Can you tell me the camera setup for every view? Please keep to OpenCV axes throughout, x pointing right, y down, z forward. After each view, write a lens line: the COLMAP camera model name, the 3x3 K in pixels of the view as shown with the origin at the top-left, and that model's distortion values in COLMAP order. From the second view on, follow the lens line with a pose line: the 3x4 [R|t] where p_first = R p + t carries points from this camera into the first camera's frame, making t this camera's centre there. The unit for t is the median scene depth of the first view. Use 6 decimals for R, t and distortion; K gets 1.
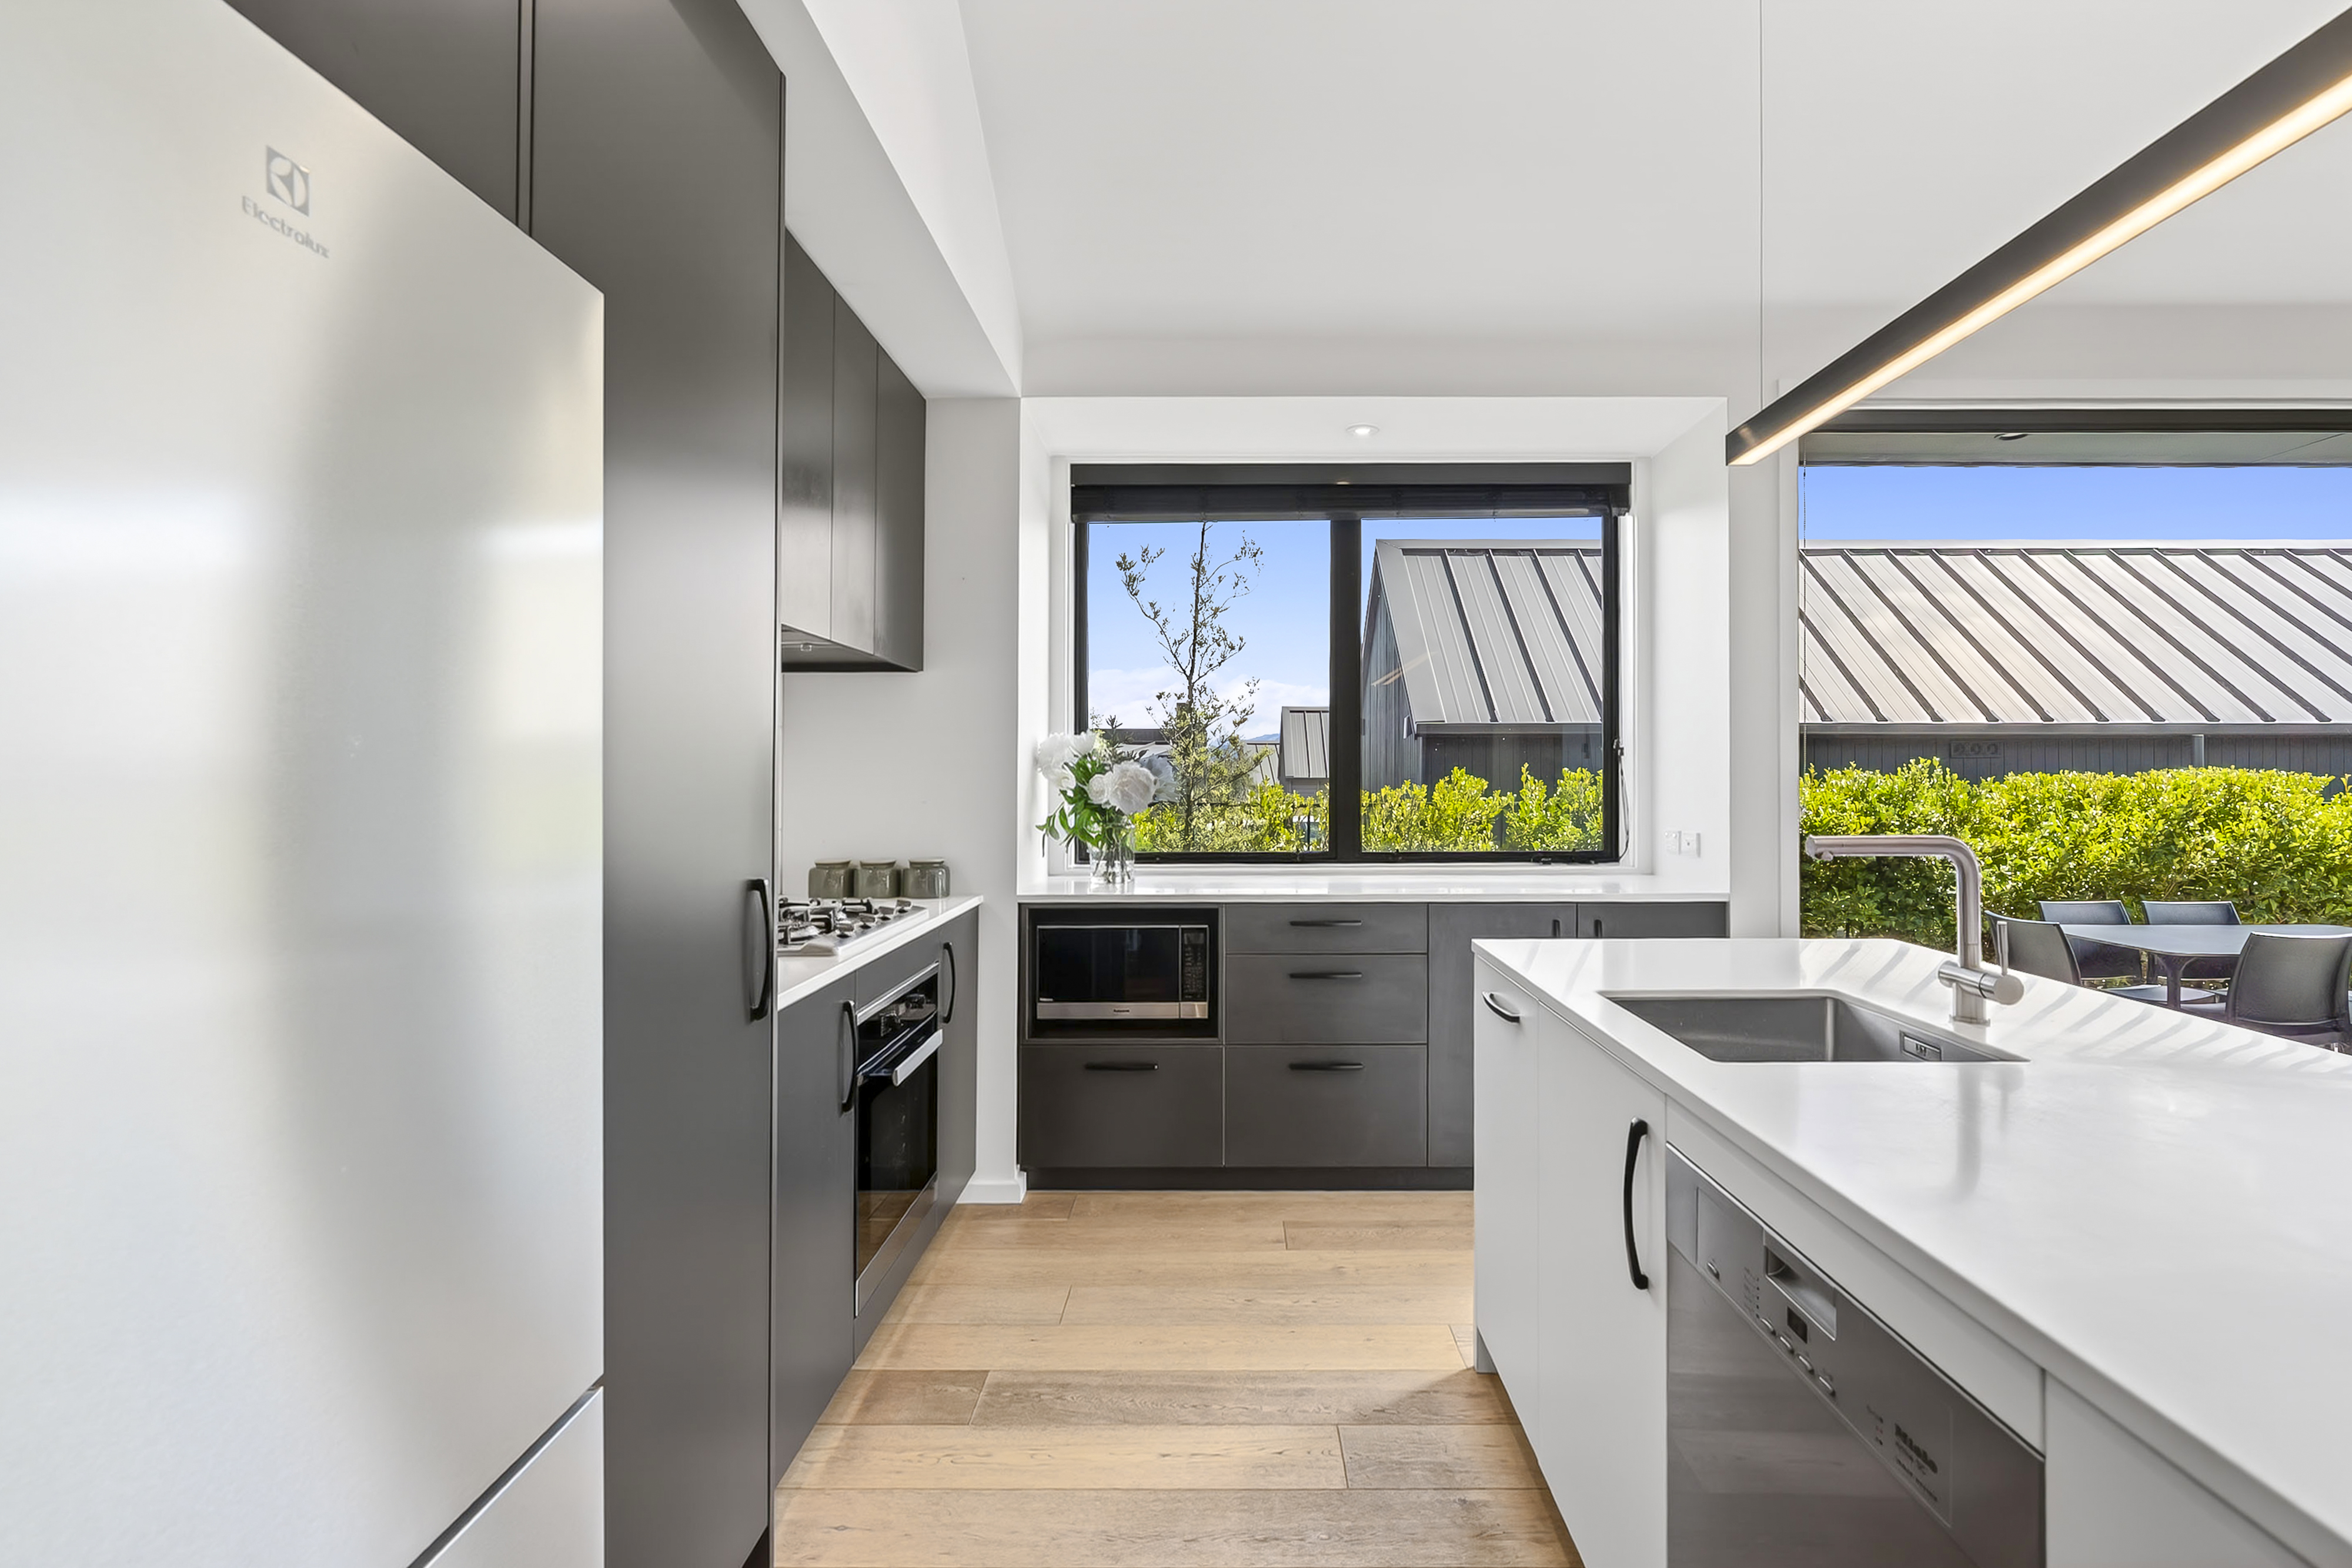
lens RADIAL K [[1053.5, 0, 1178.7], [0, 1053.5, 769.7], [0, 0, 1]] dist [0.000772, 0.000068]
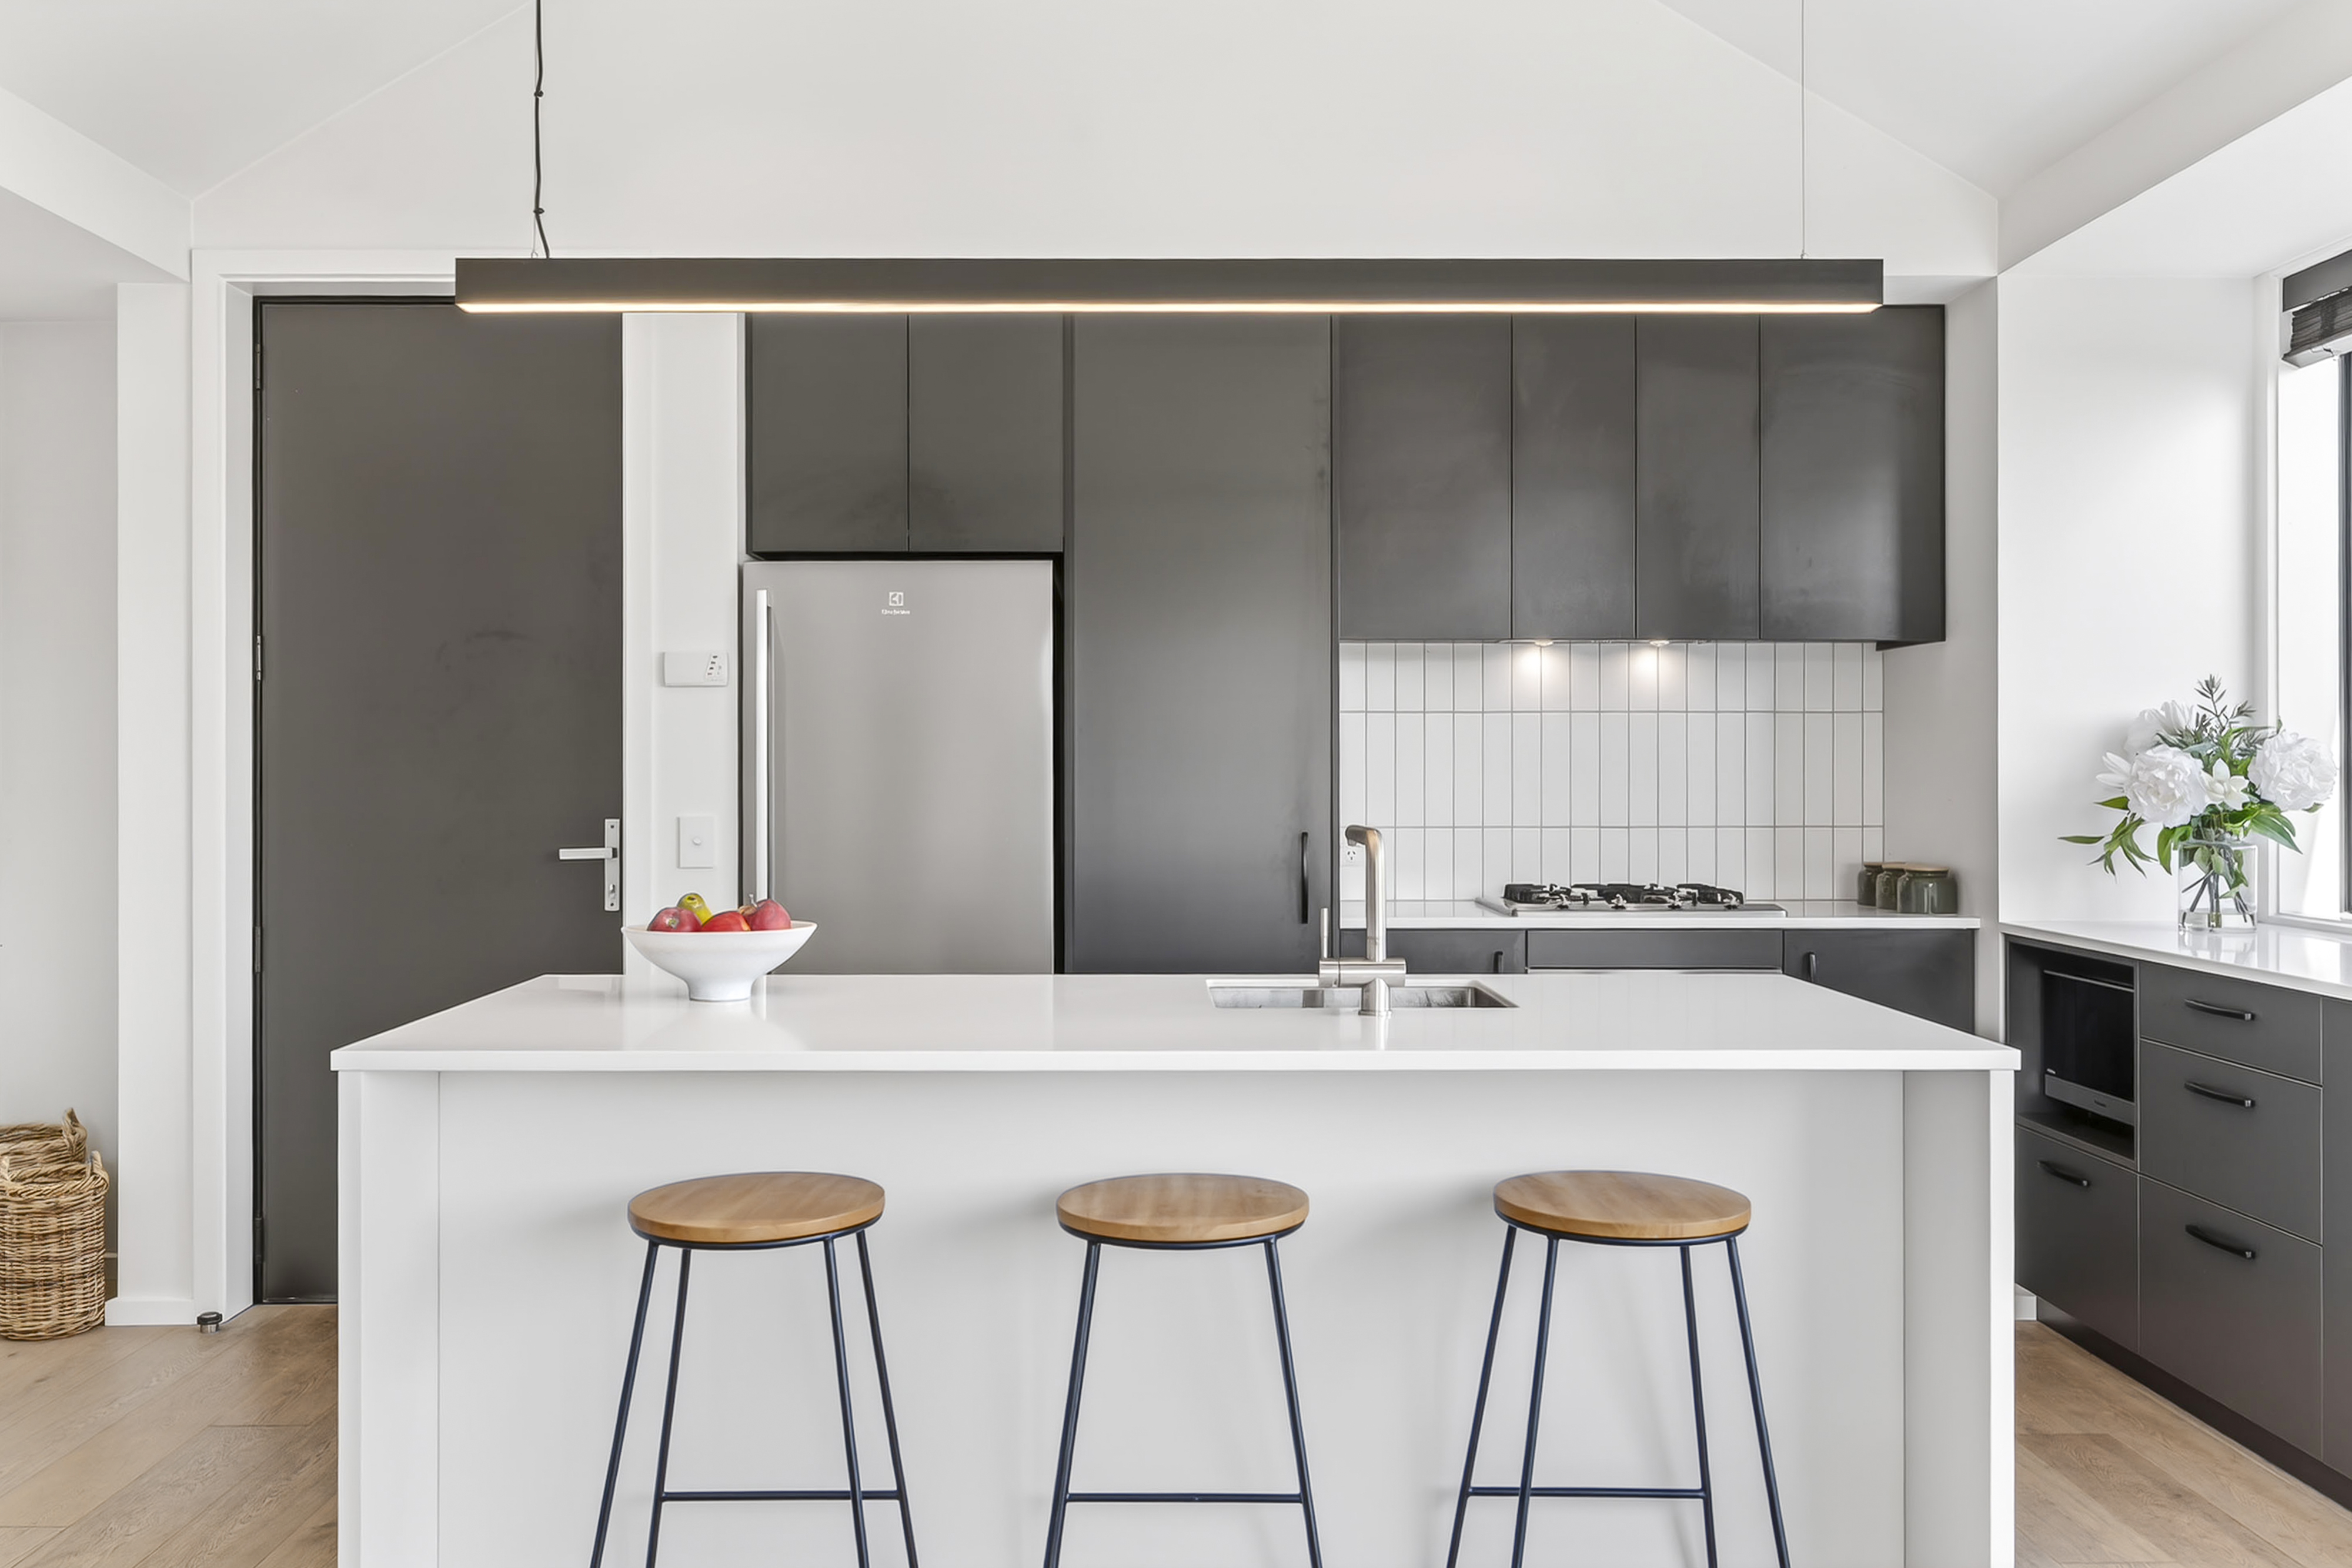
lens RADIAL K [[1988.0, 0, 1144.7], [0, 1988.0, 785.2], [0, 0, 1]] dist [0.003314, -0.000162]
pose [[0.009713, 0.011039, -0.999892, 1.152048], [-0.002198, 0.999937, 0.011018, 0.004063], [0.999950, 0.002091, 0.009737, 0.322141]]
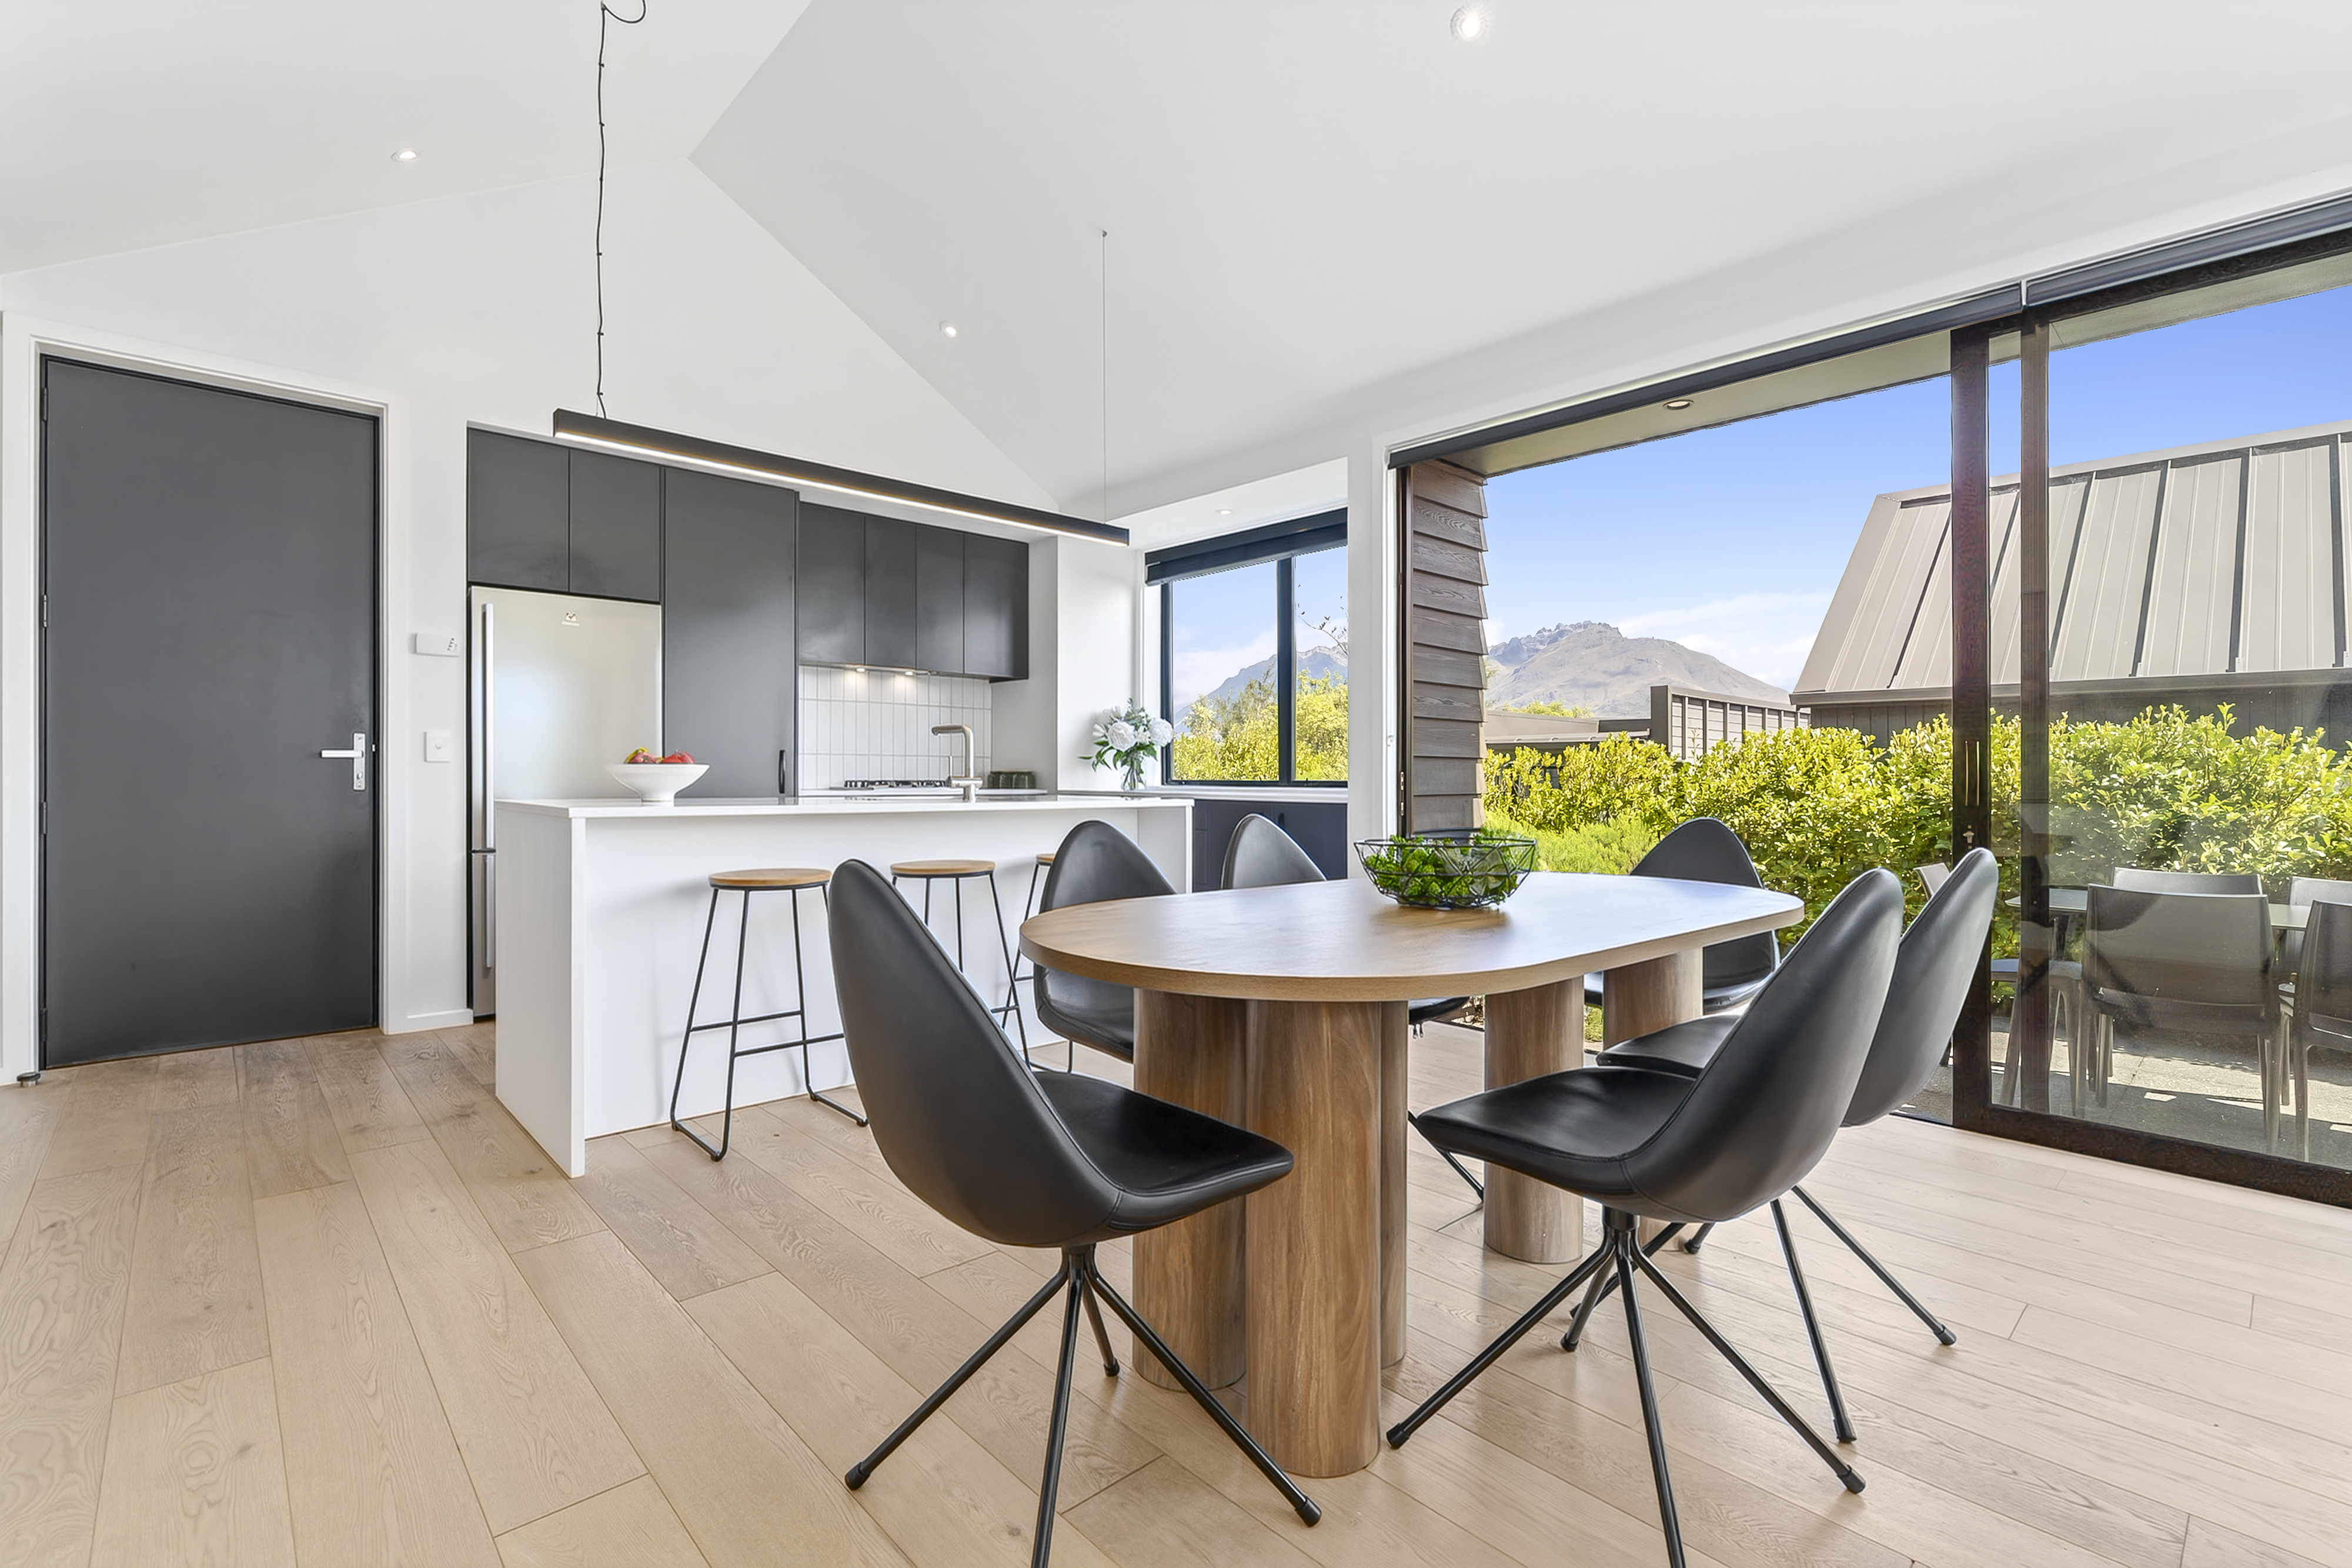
lens RADIAL K [[1053.5, 0, 1178.7], [0, 1053.5, 769.7], [0, 0, 1]] dist [0.000772, 0.000068]
pose [[0.681874, 0.001432, -0.731469, 1.267035], [-0.008244, 0.999950, -0.005728, 0.080260], [0.731423, 0.009936, 0.681851, -0.143955]]
